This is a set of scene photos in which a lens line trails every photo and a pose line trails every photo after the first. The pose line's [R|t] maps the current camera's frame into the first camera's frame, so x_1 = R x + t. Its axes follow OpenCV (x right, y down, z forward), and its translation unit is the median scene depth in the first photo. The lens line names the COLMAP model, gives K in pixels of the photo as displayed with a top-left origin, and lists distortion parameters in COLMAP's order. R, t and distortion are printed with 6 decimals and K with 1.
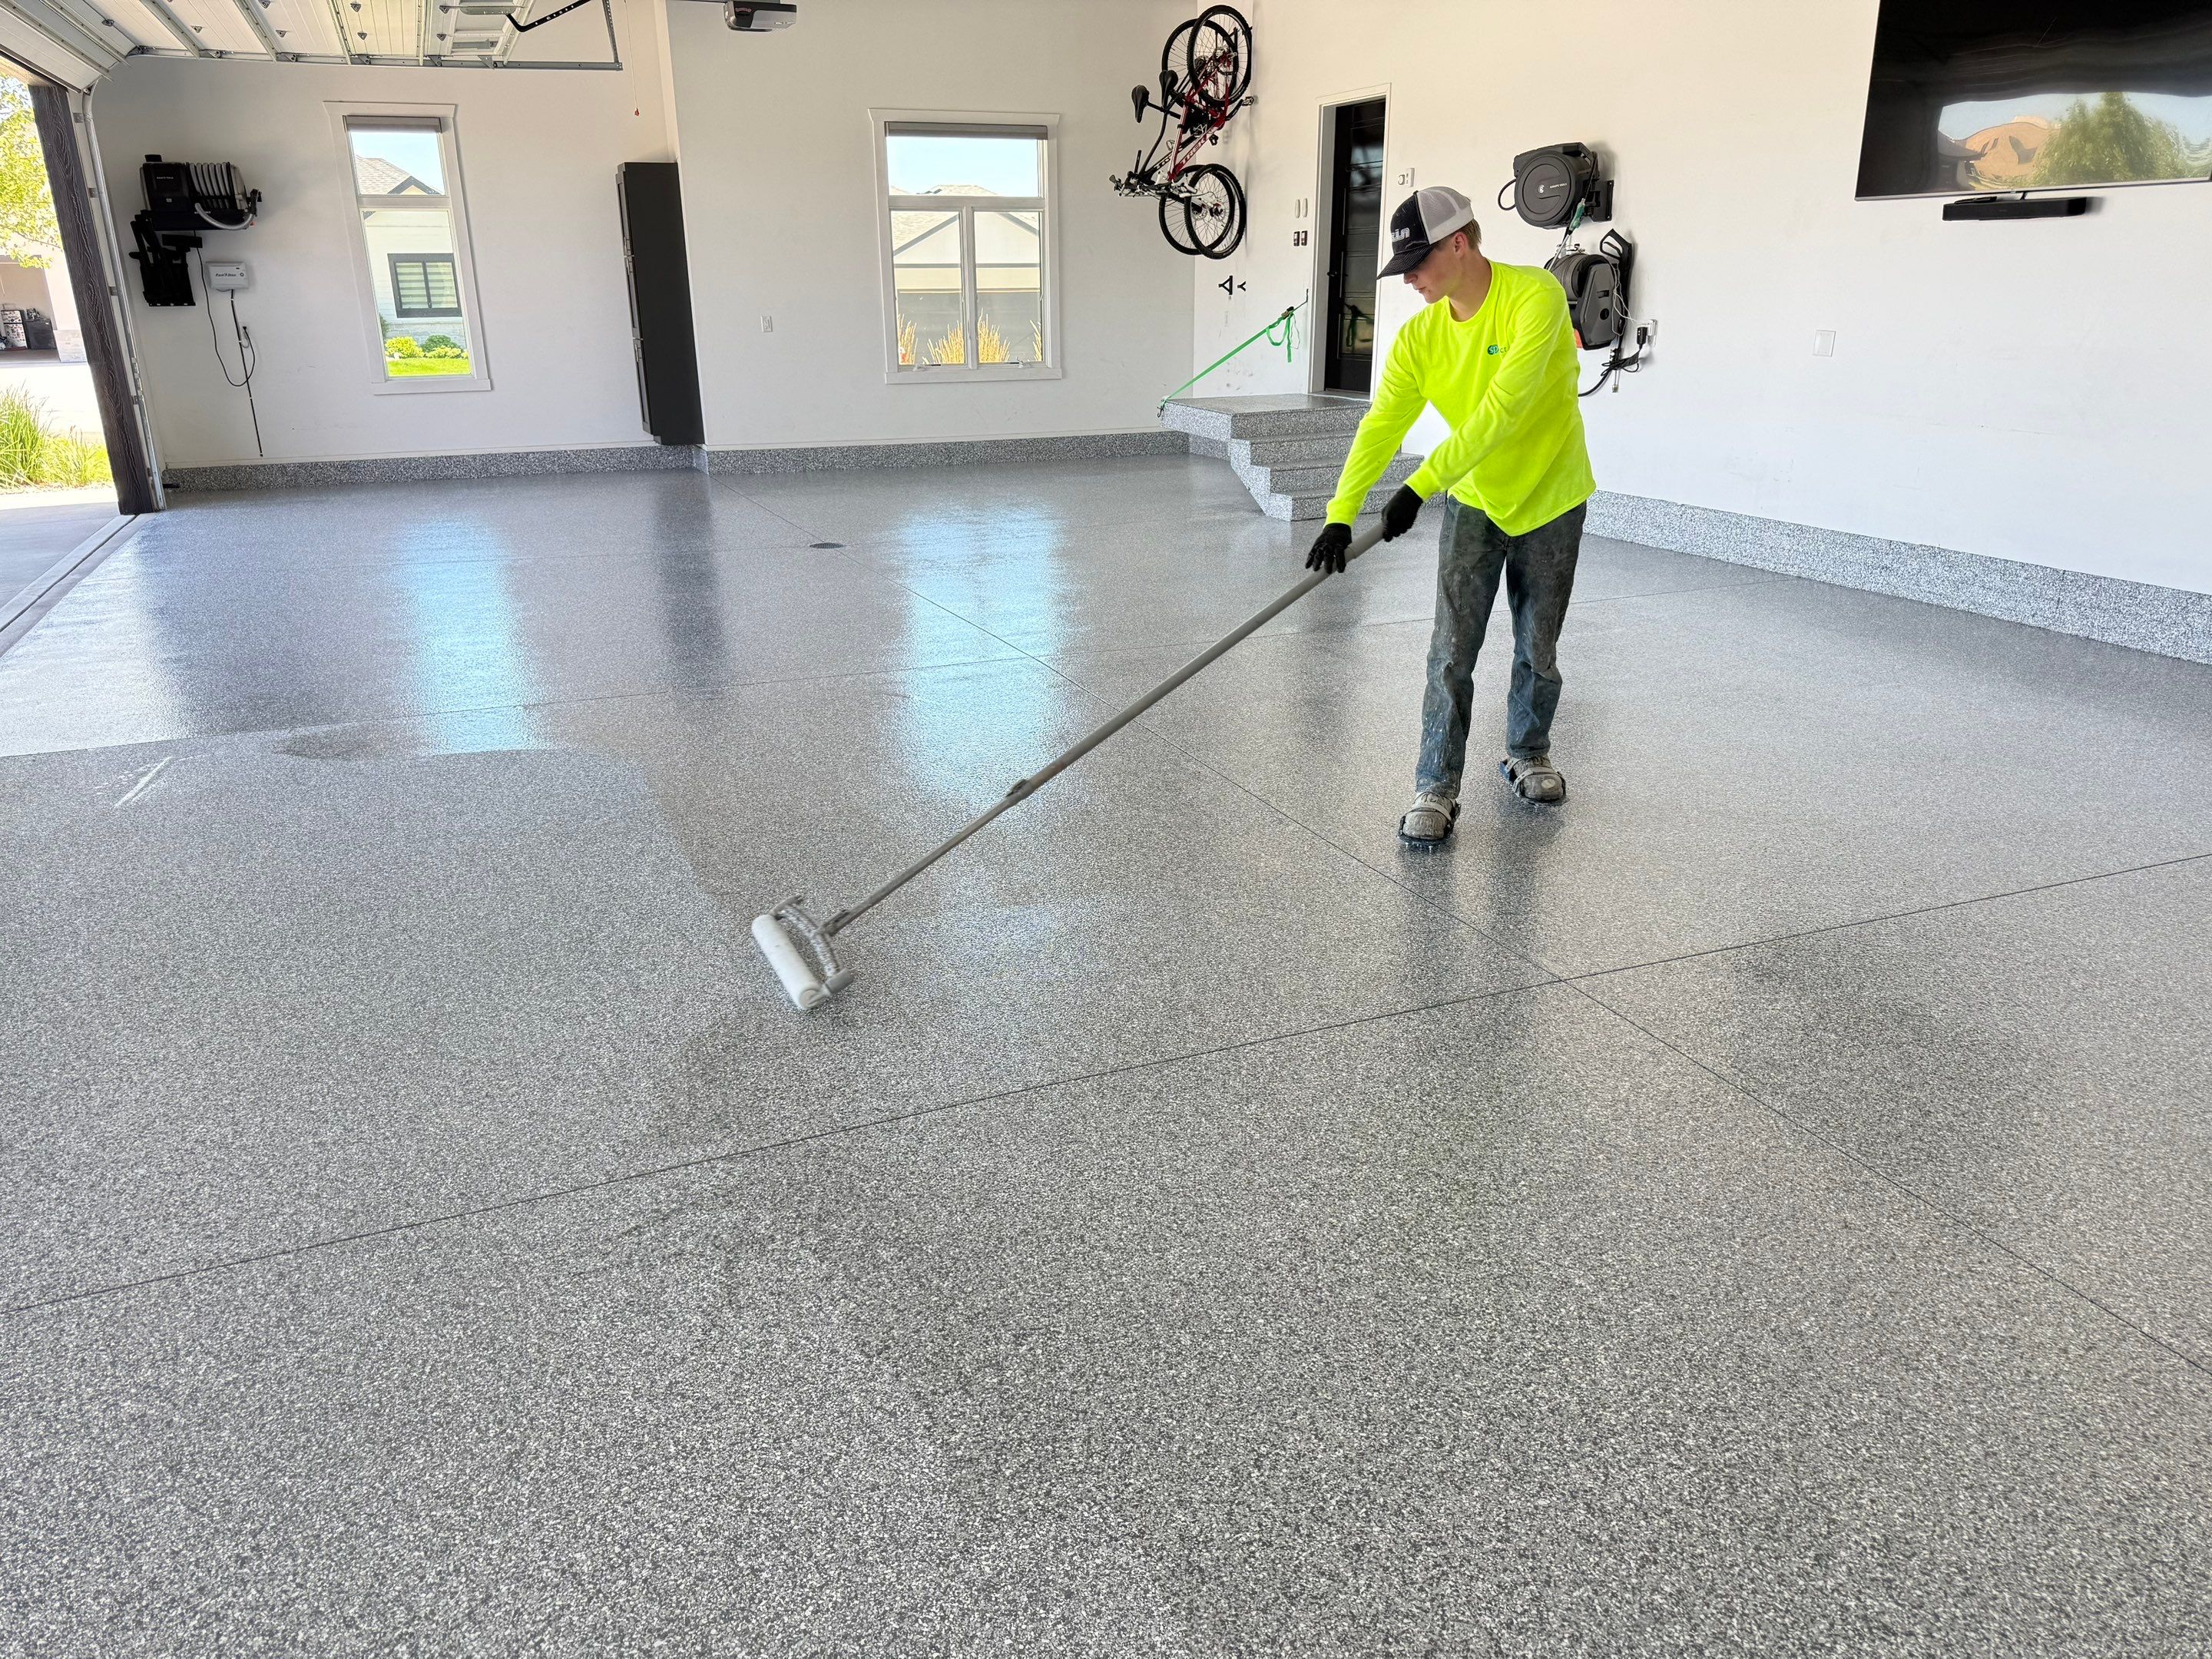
lens RADIAL K [[1696.6, 0, 1106.0], [0, 1696.6, 829.5], [0, 0, 1]] dist [0.070761, -0.004654]
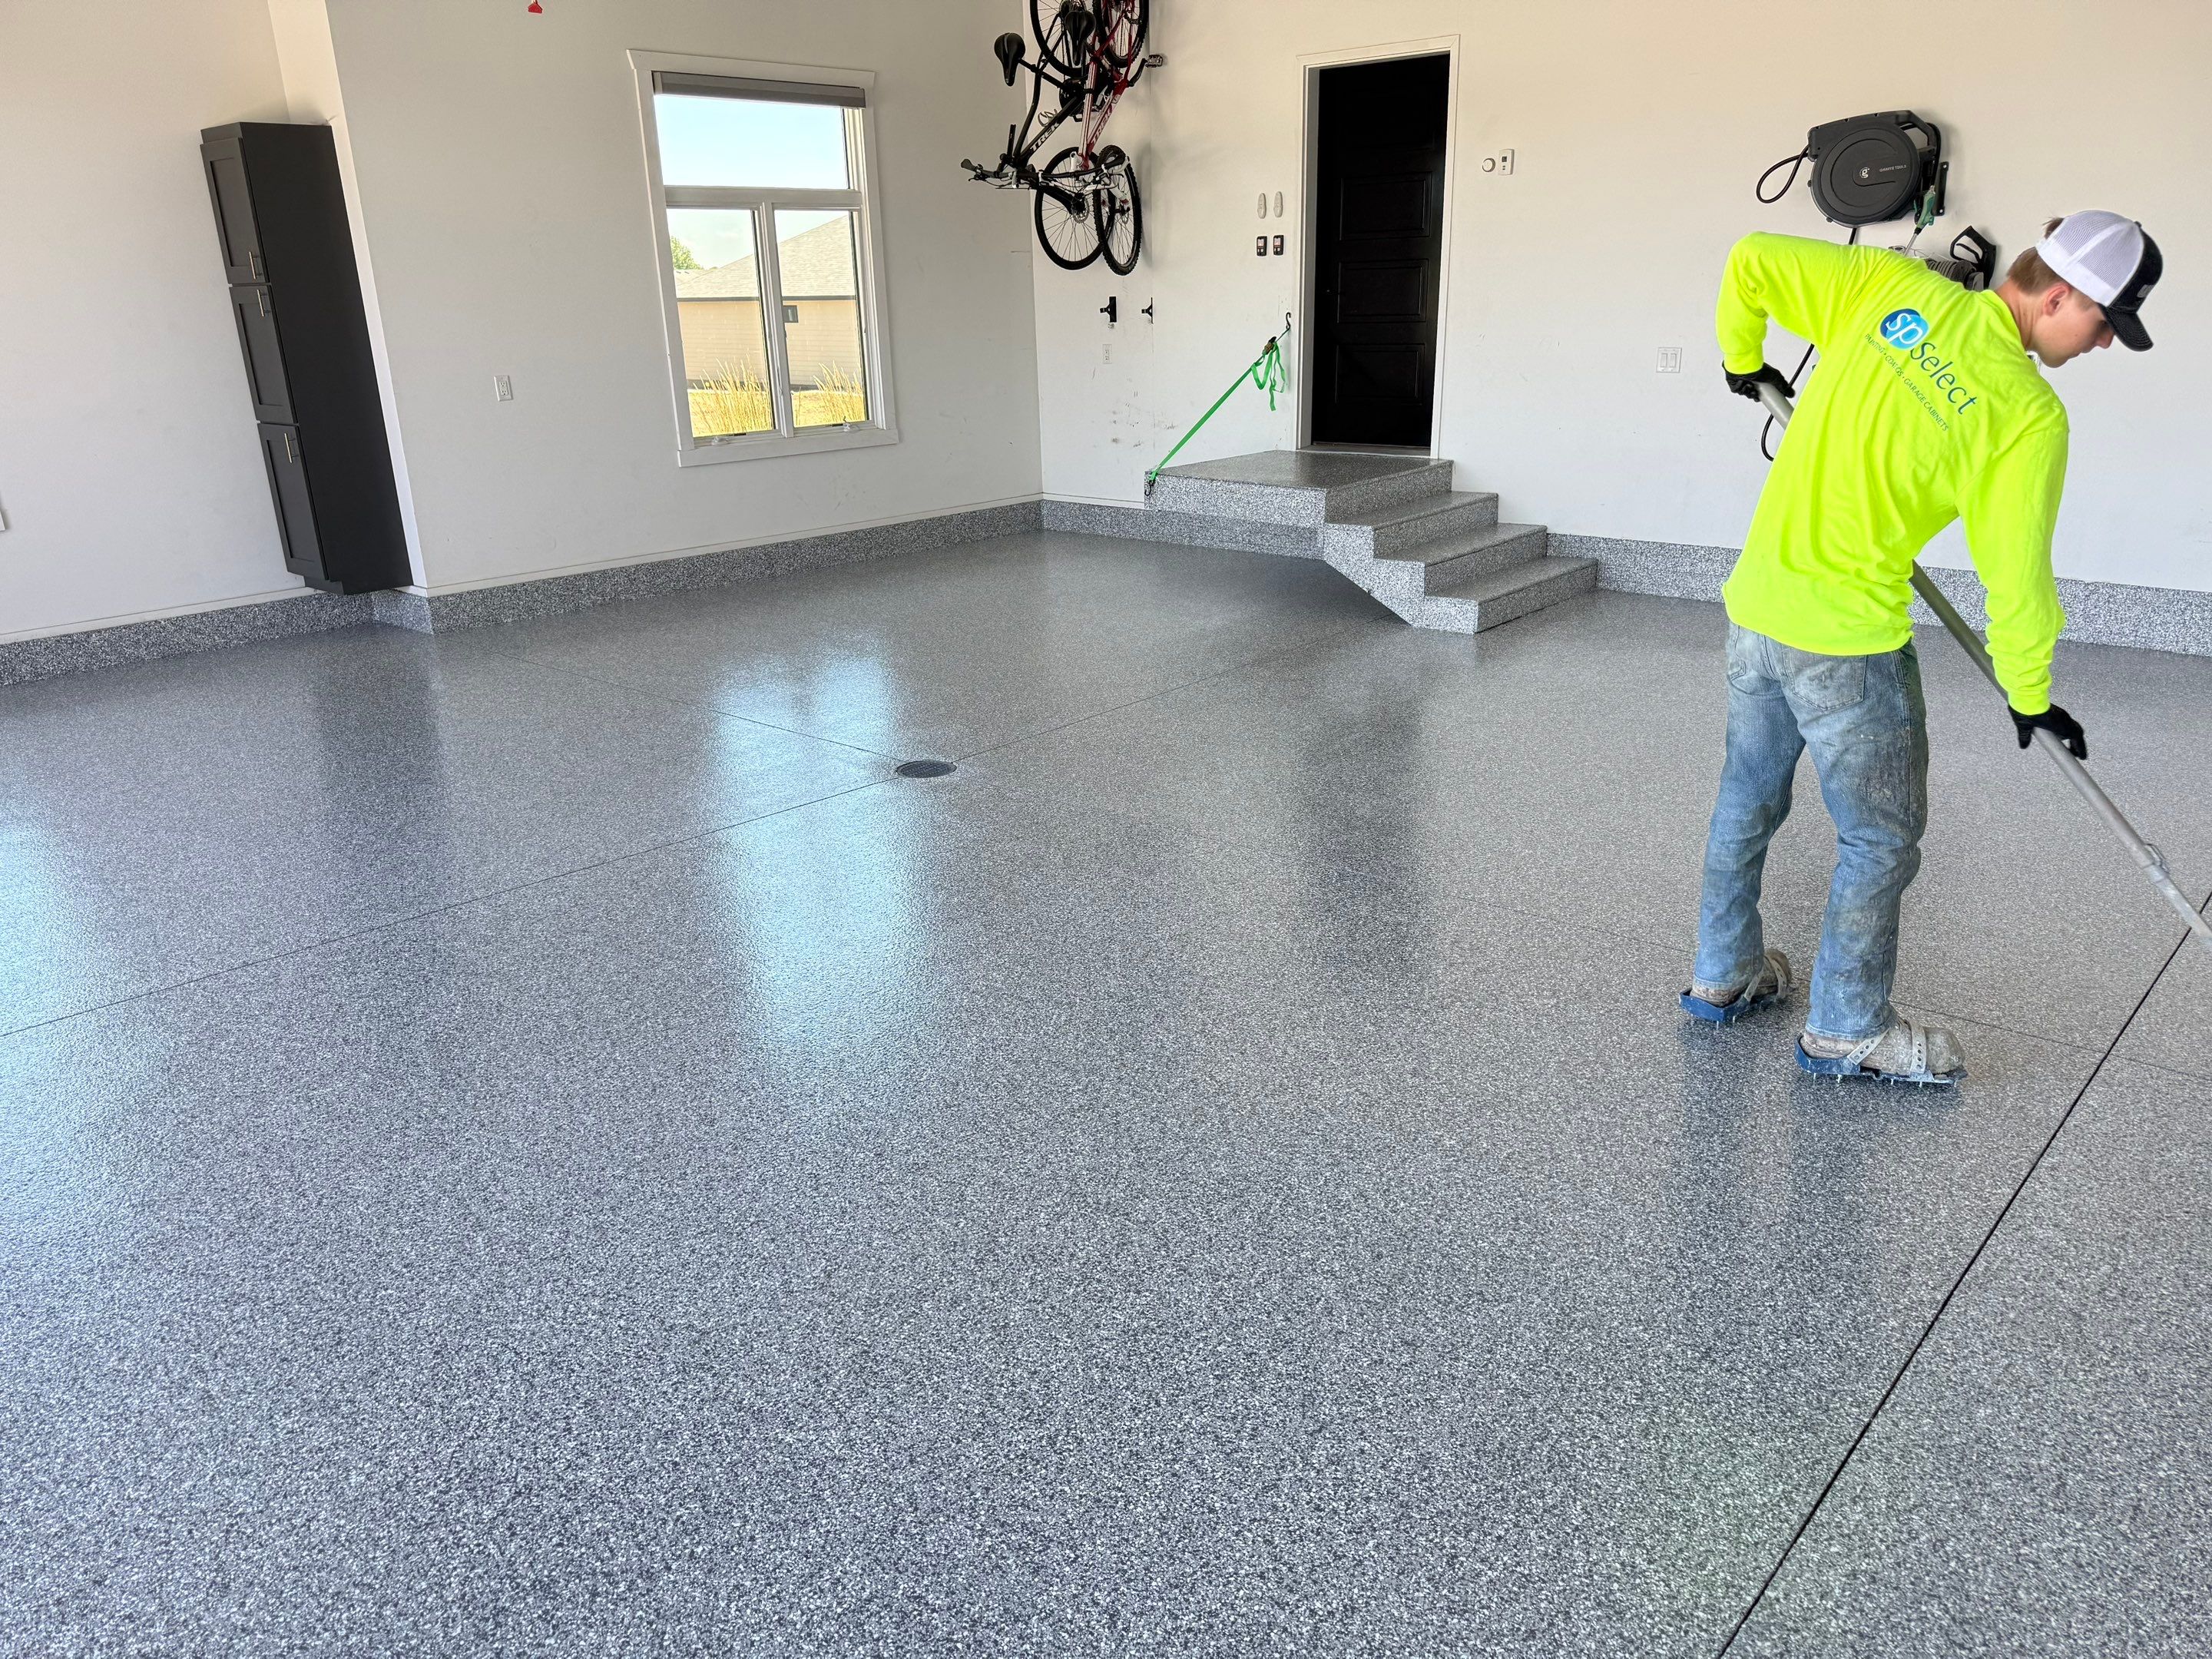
lens RADIAL K [[1574.1, 0, 1106.0], [0, 1574.1, 829.5], [0, 0, 1]] dist [0.006028, 0.003164]
pose [[0.892757, -0.158070, 0.421900, -0.268177], [0.153062, 0.987147, 0.045962, -0.128591], [-0.423743, 0.023544, 0.905477, 0.390290]]
